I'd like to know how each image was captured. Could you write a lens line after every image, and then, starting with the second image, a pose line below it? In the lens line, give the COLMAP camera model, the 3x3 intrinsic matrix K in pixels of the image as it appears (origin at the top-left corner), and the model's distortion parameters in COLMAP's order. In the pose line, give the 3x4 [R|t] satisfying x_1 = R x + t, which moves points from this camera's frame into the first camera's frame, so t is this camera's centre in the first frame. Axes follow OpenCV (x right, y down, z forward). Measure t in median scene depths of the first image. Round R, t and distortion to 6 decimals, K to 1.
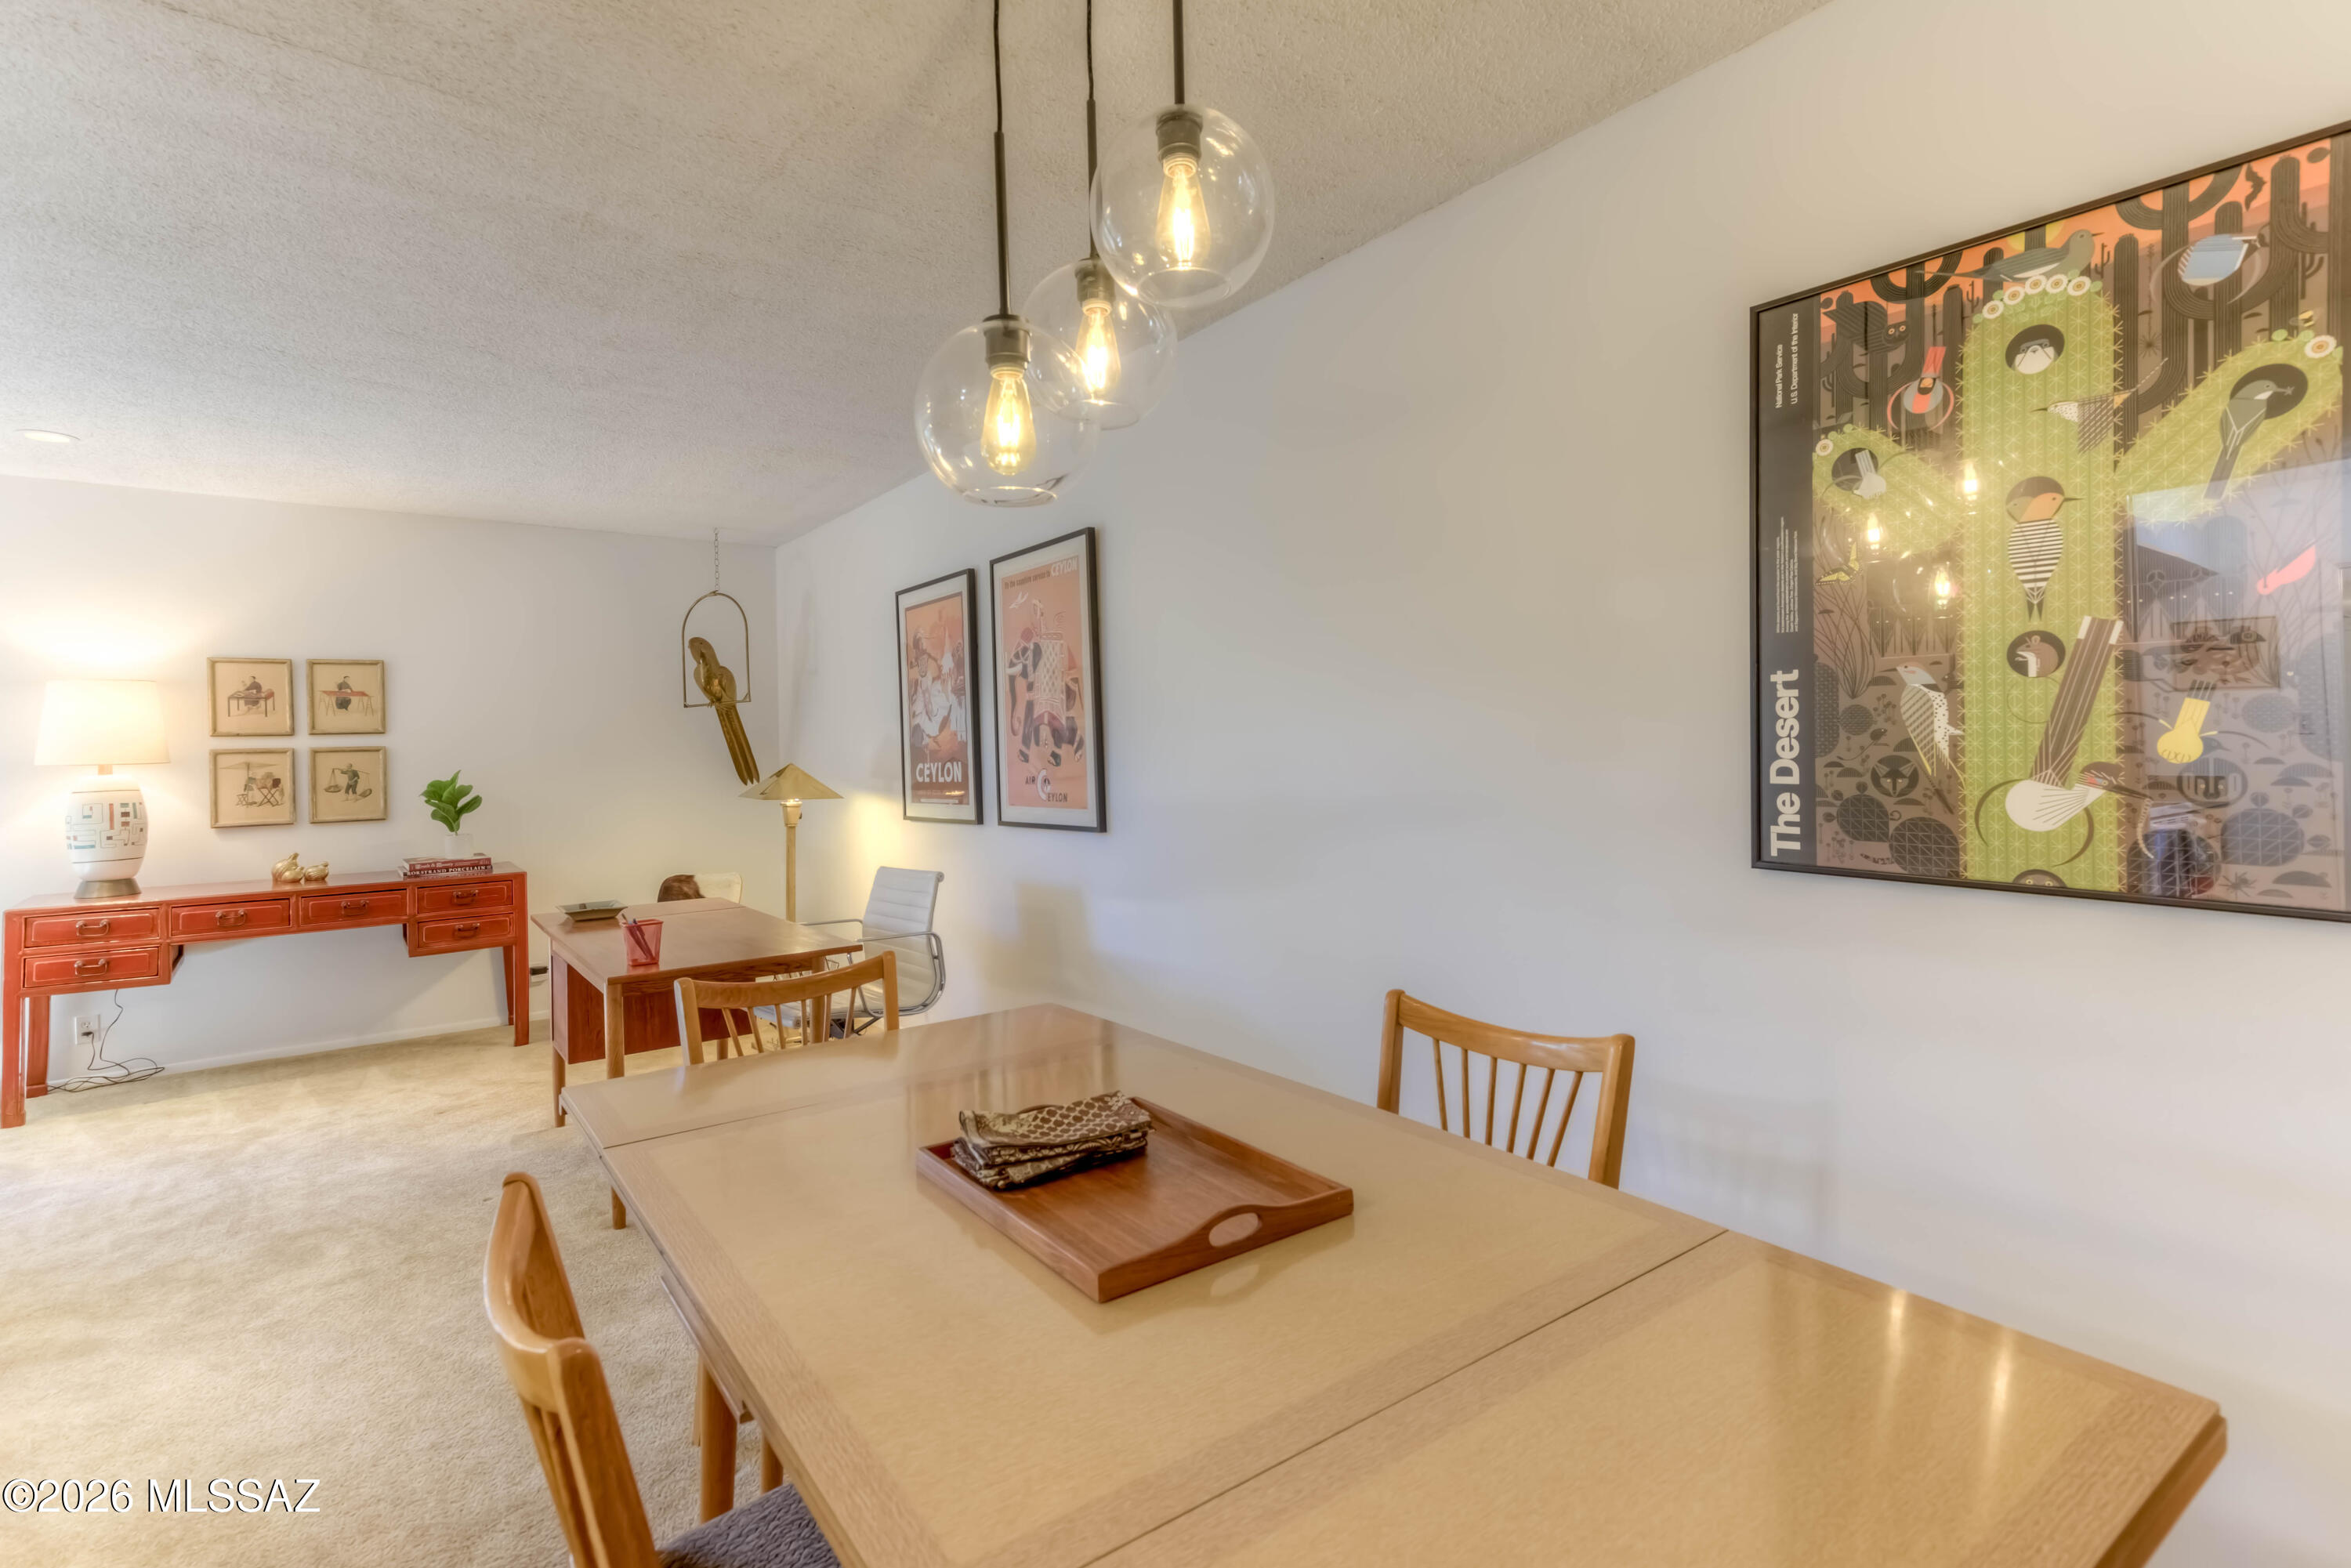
lens RADIAL K [[1075.2, 0, 1113.3], [0, 1075.2, 741.5], [0, 0, 1]] dist [0.017168, 0.000066]
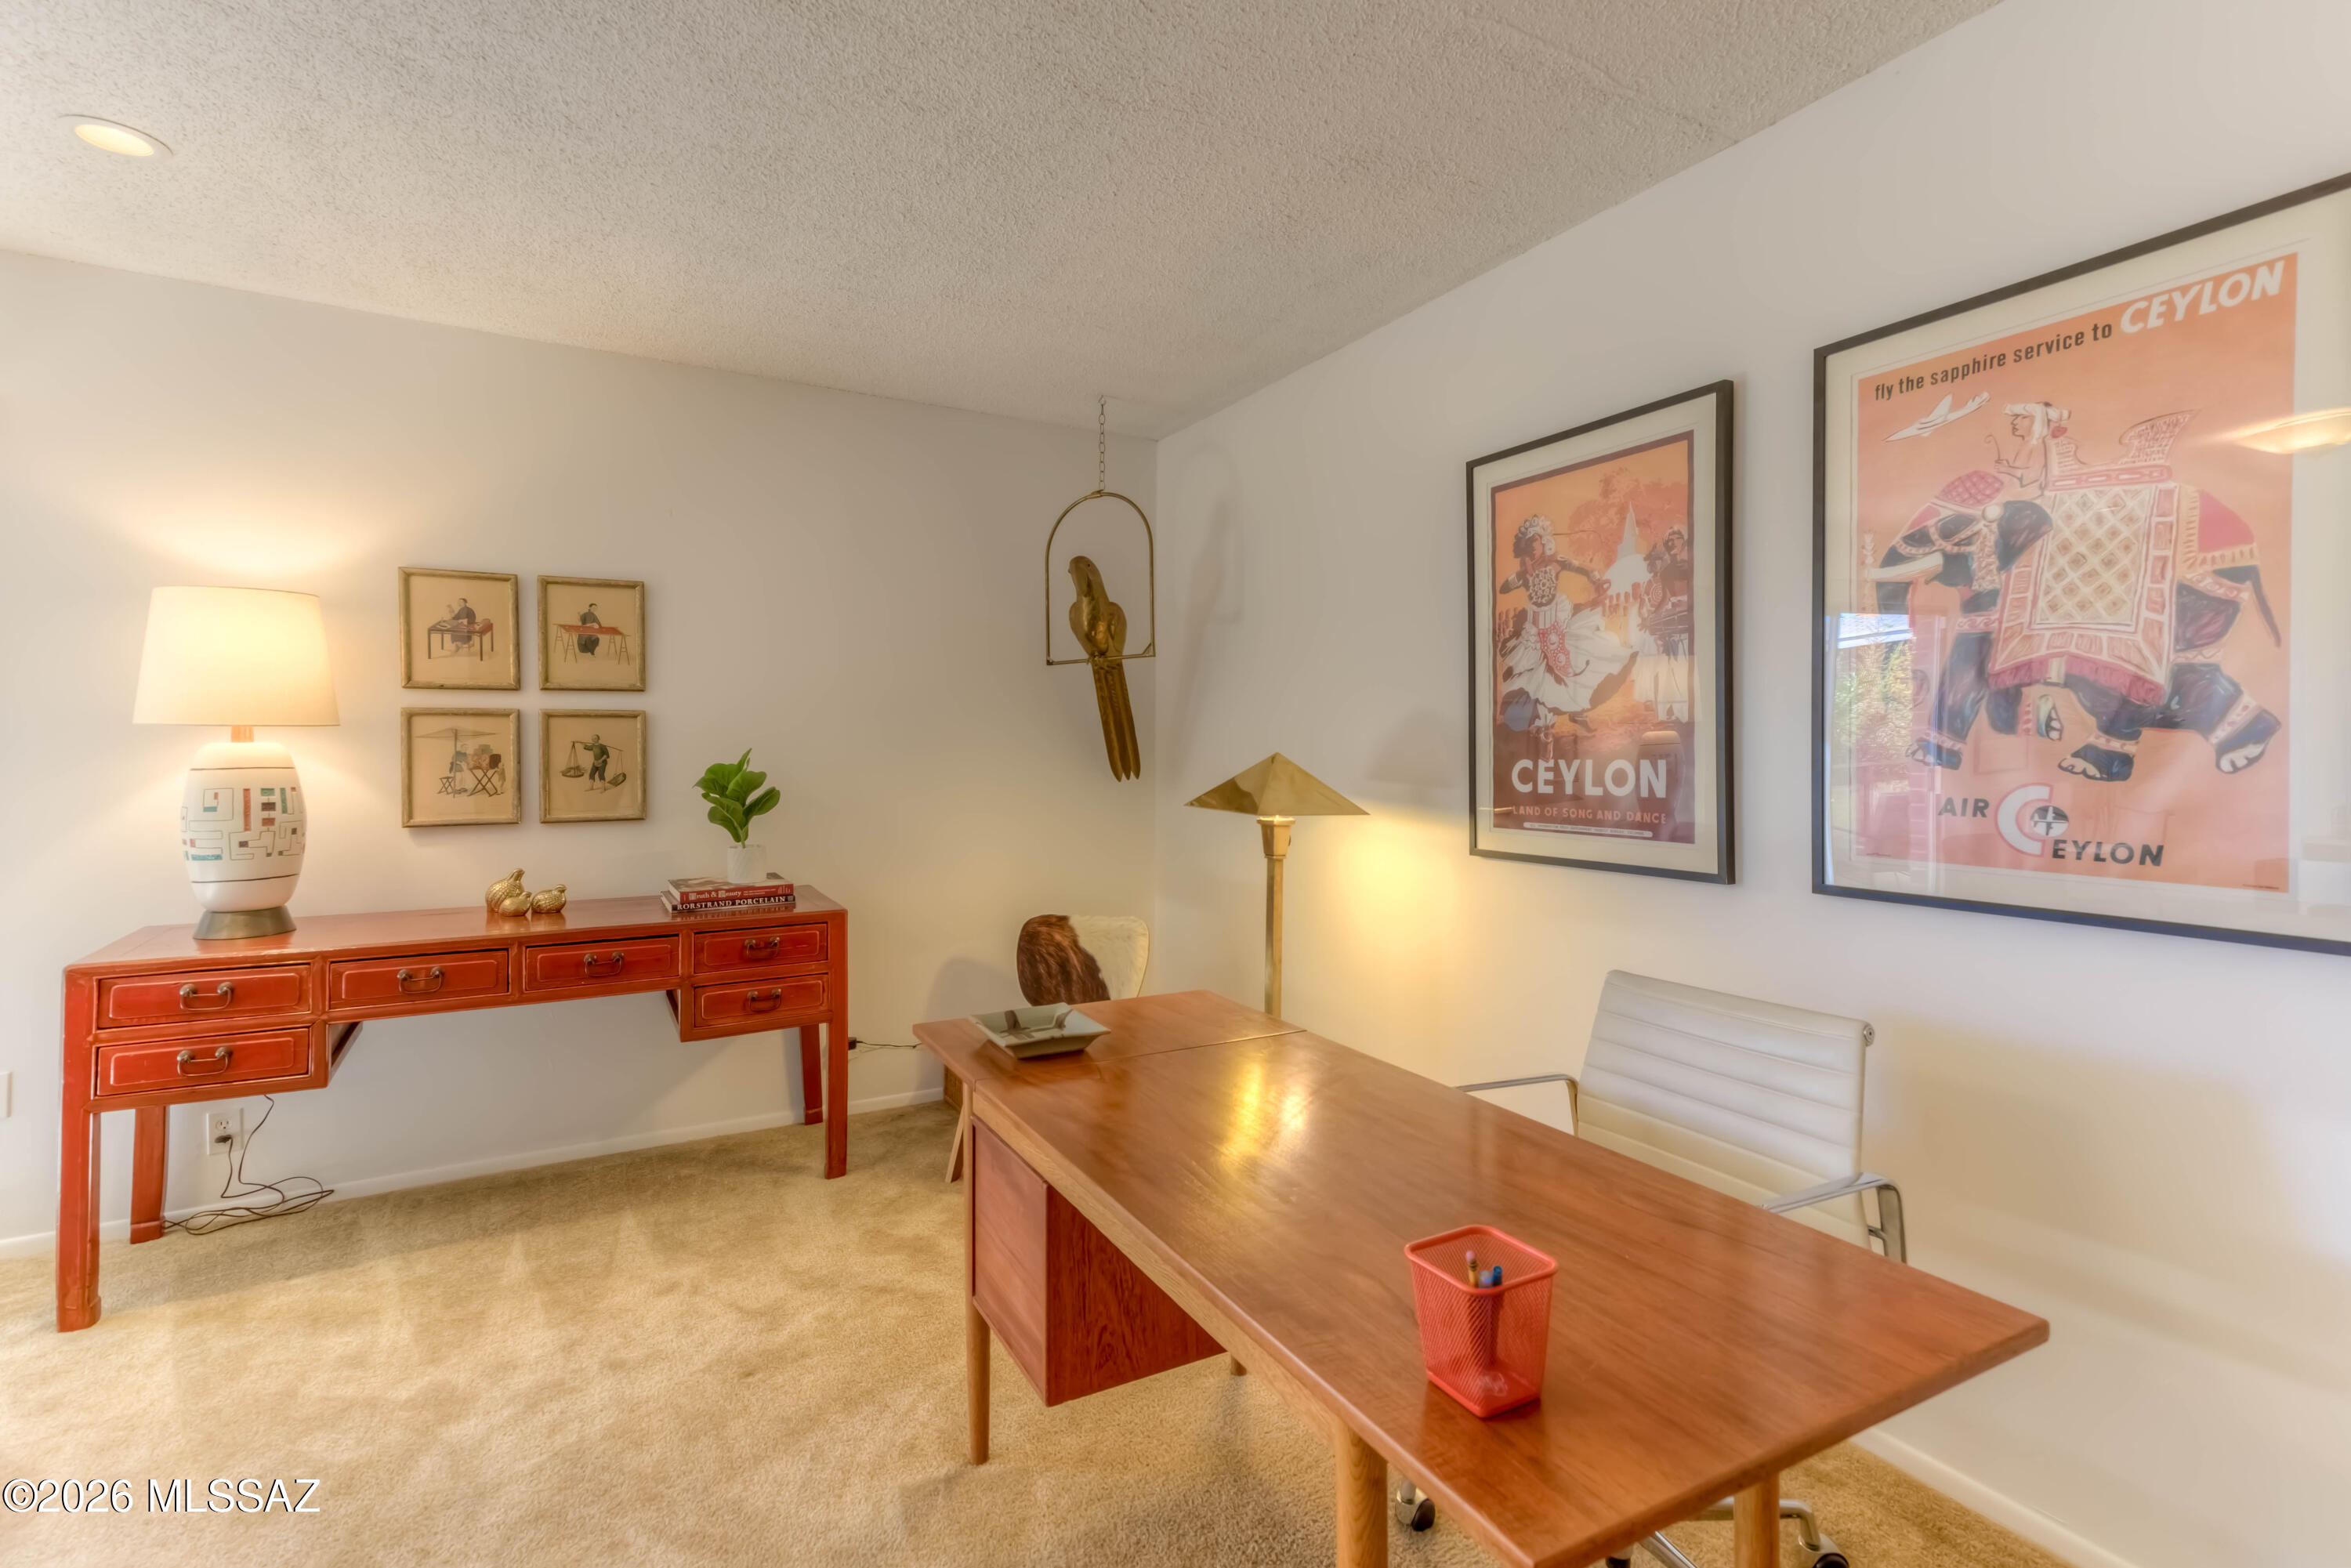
lens RADIAL K [[1075.2, 0, 1148.9], [0, 1075.2, 759.0], [0, 0, 1]] dist [0.017168, 0.000066]
pose [[0.991188, 0.028312, -0.129405, -0.322324], [-0.025055, 0.999329, 0.026727, 0.010399], [0.130075, -0.023249, 0.991232, 0.442124]]
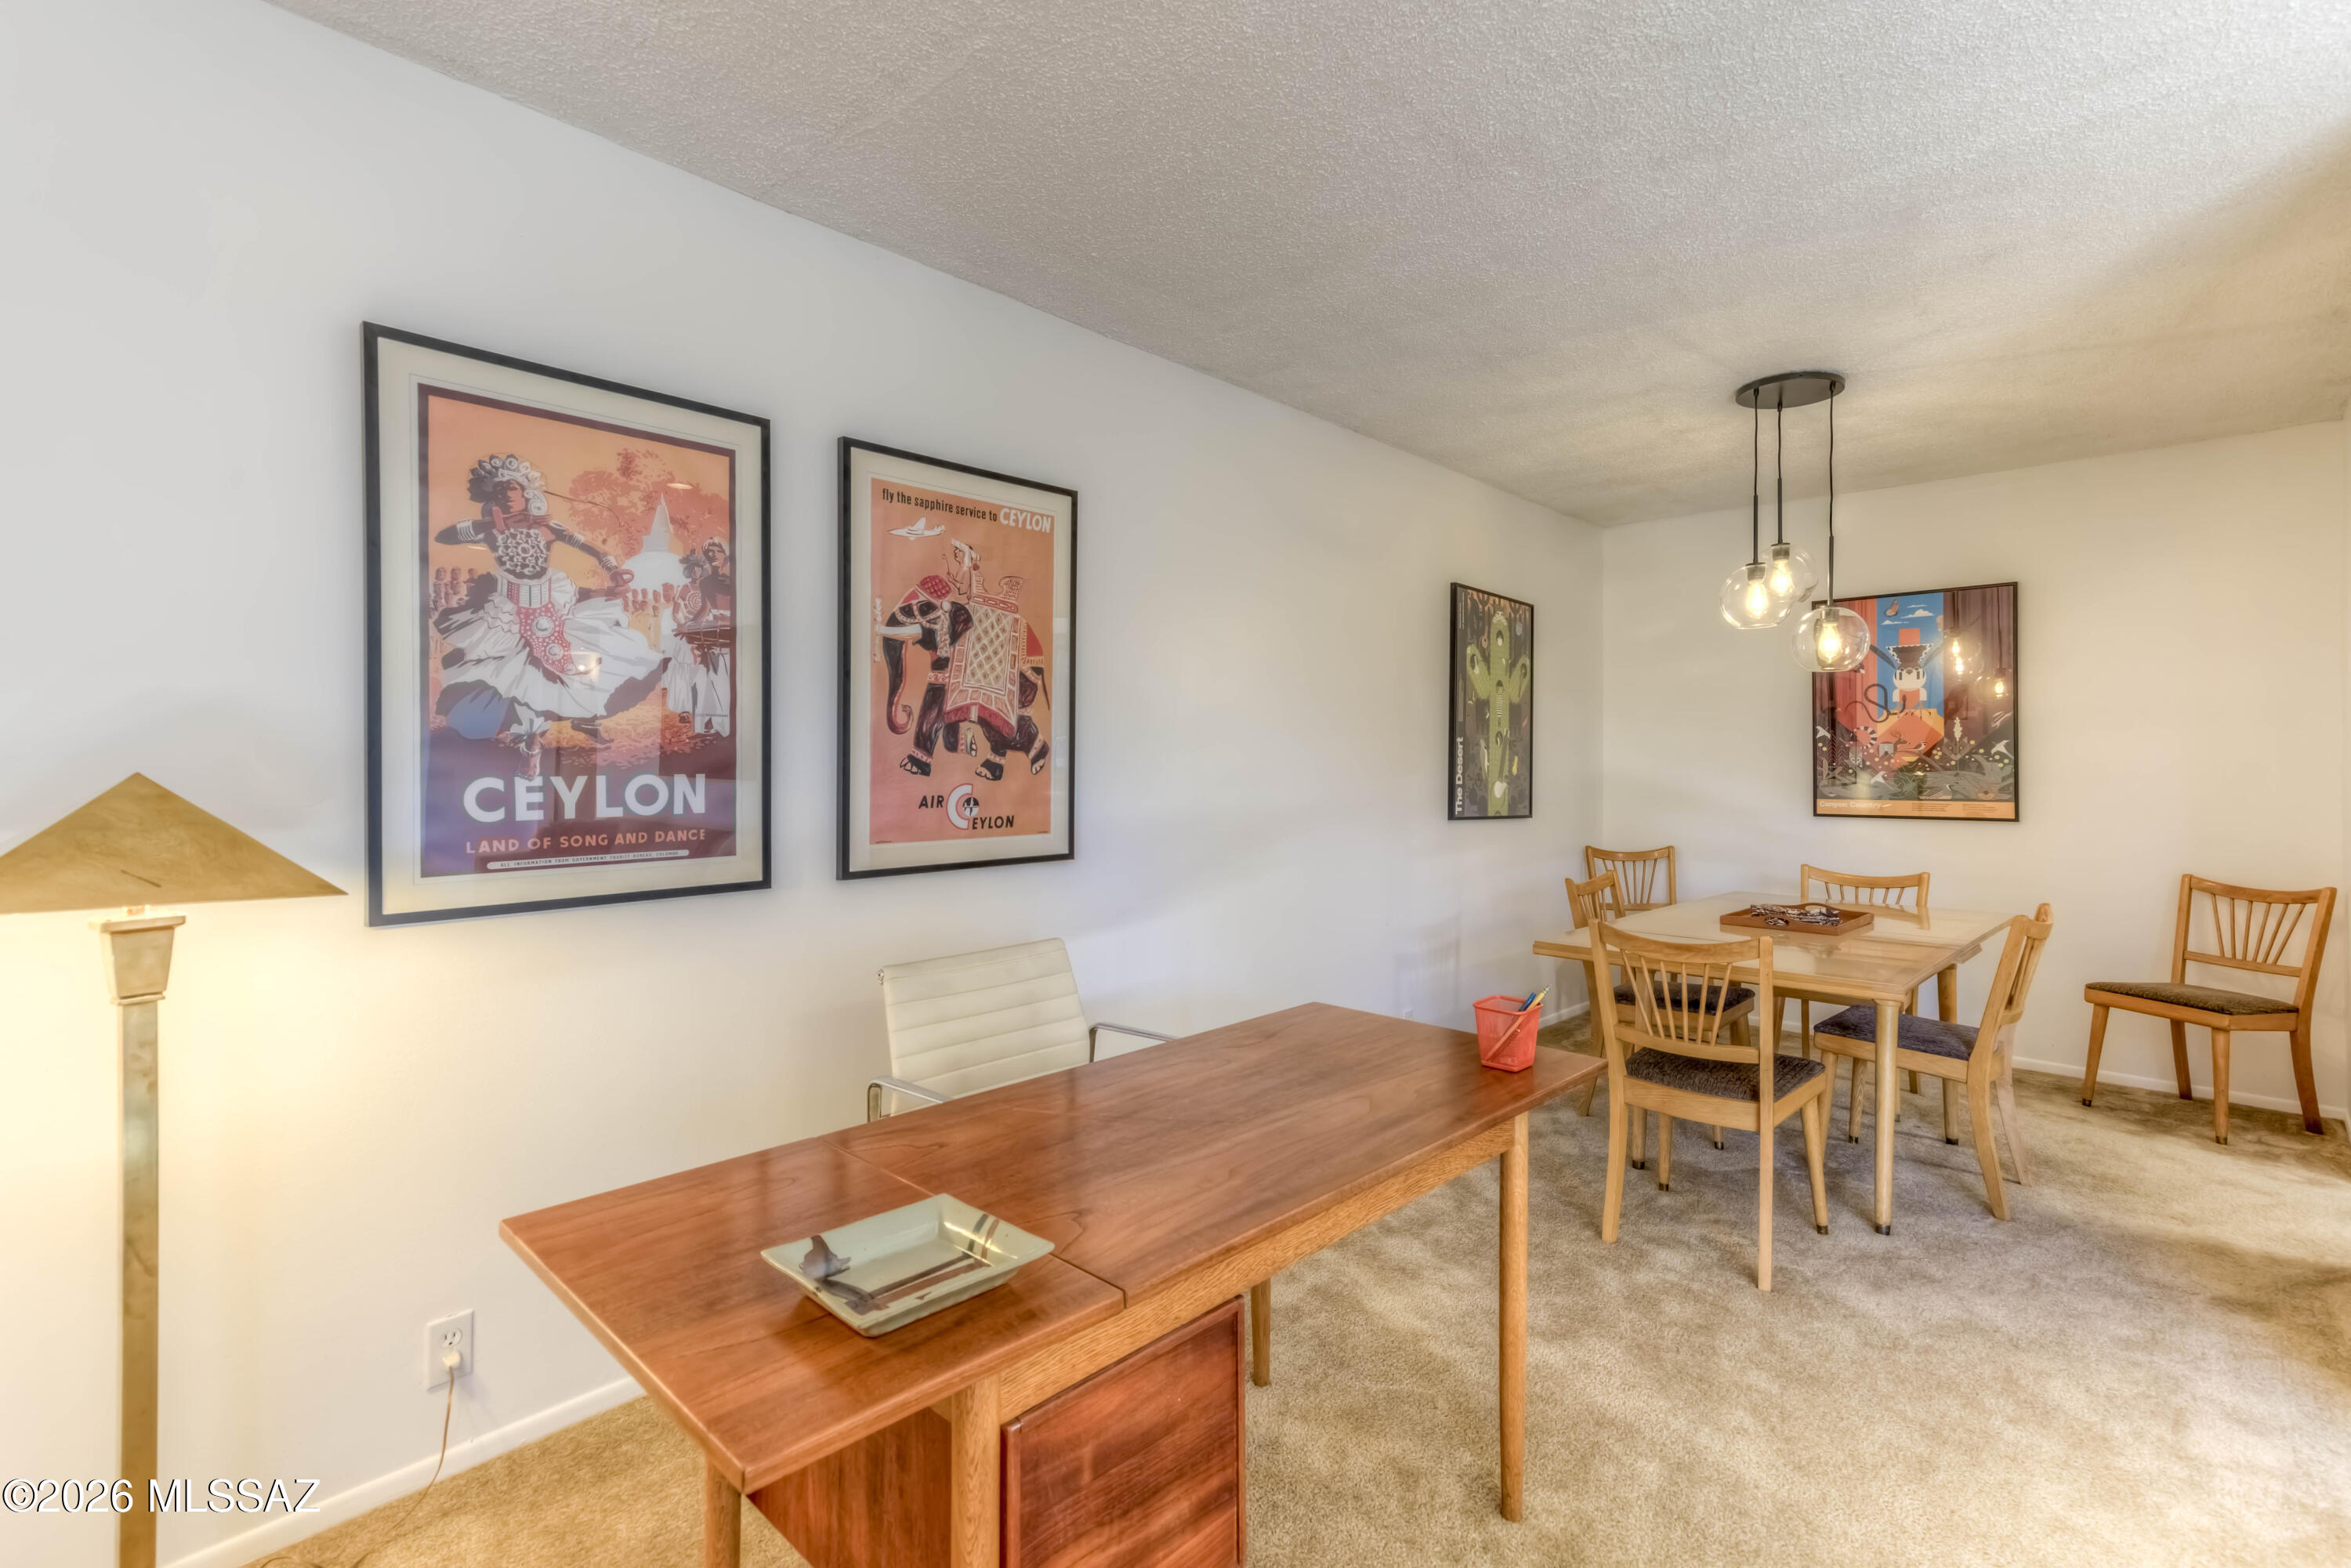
lens RADIAL K [[1075.2, 0, 1133.5], [0, 1075.2, 756.2], [0, 0, 1]] dist [0.017168, 0.000066]
pose [[-0.163371, 0.028690, 0.986147, -0.677946], [-0.009391, 0.999487, -0.030634, 0.023841], [-0.986520, -0.014265, -0.163018, 0.877245]]
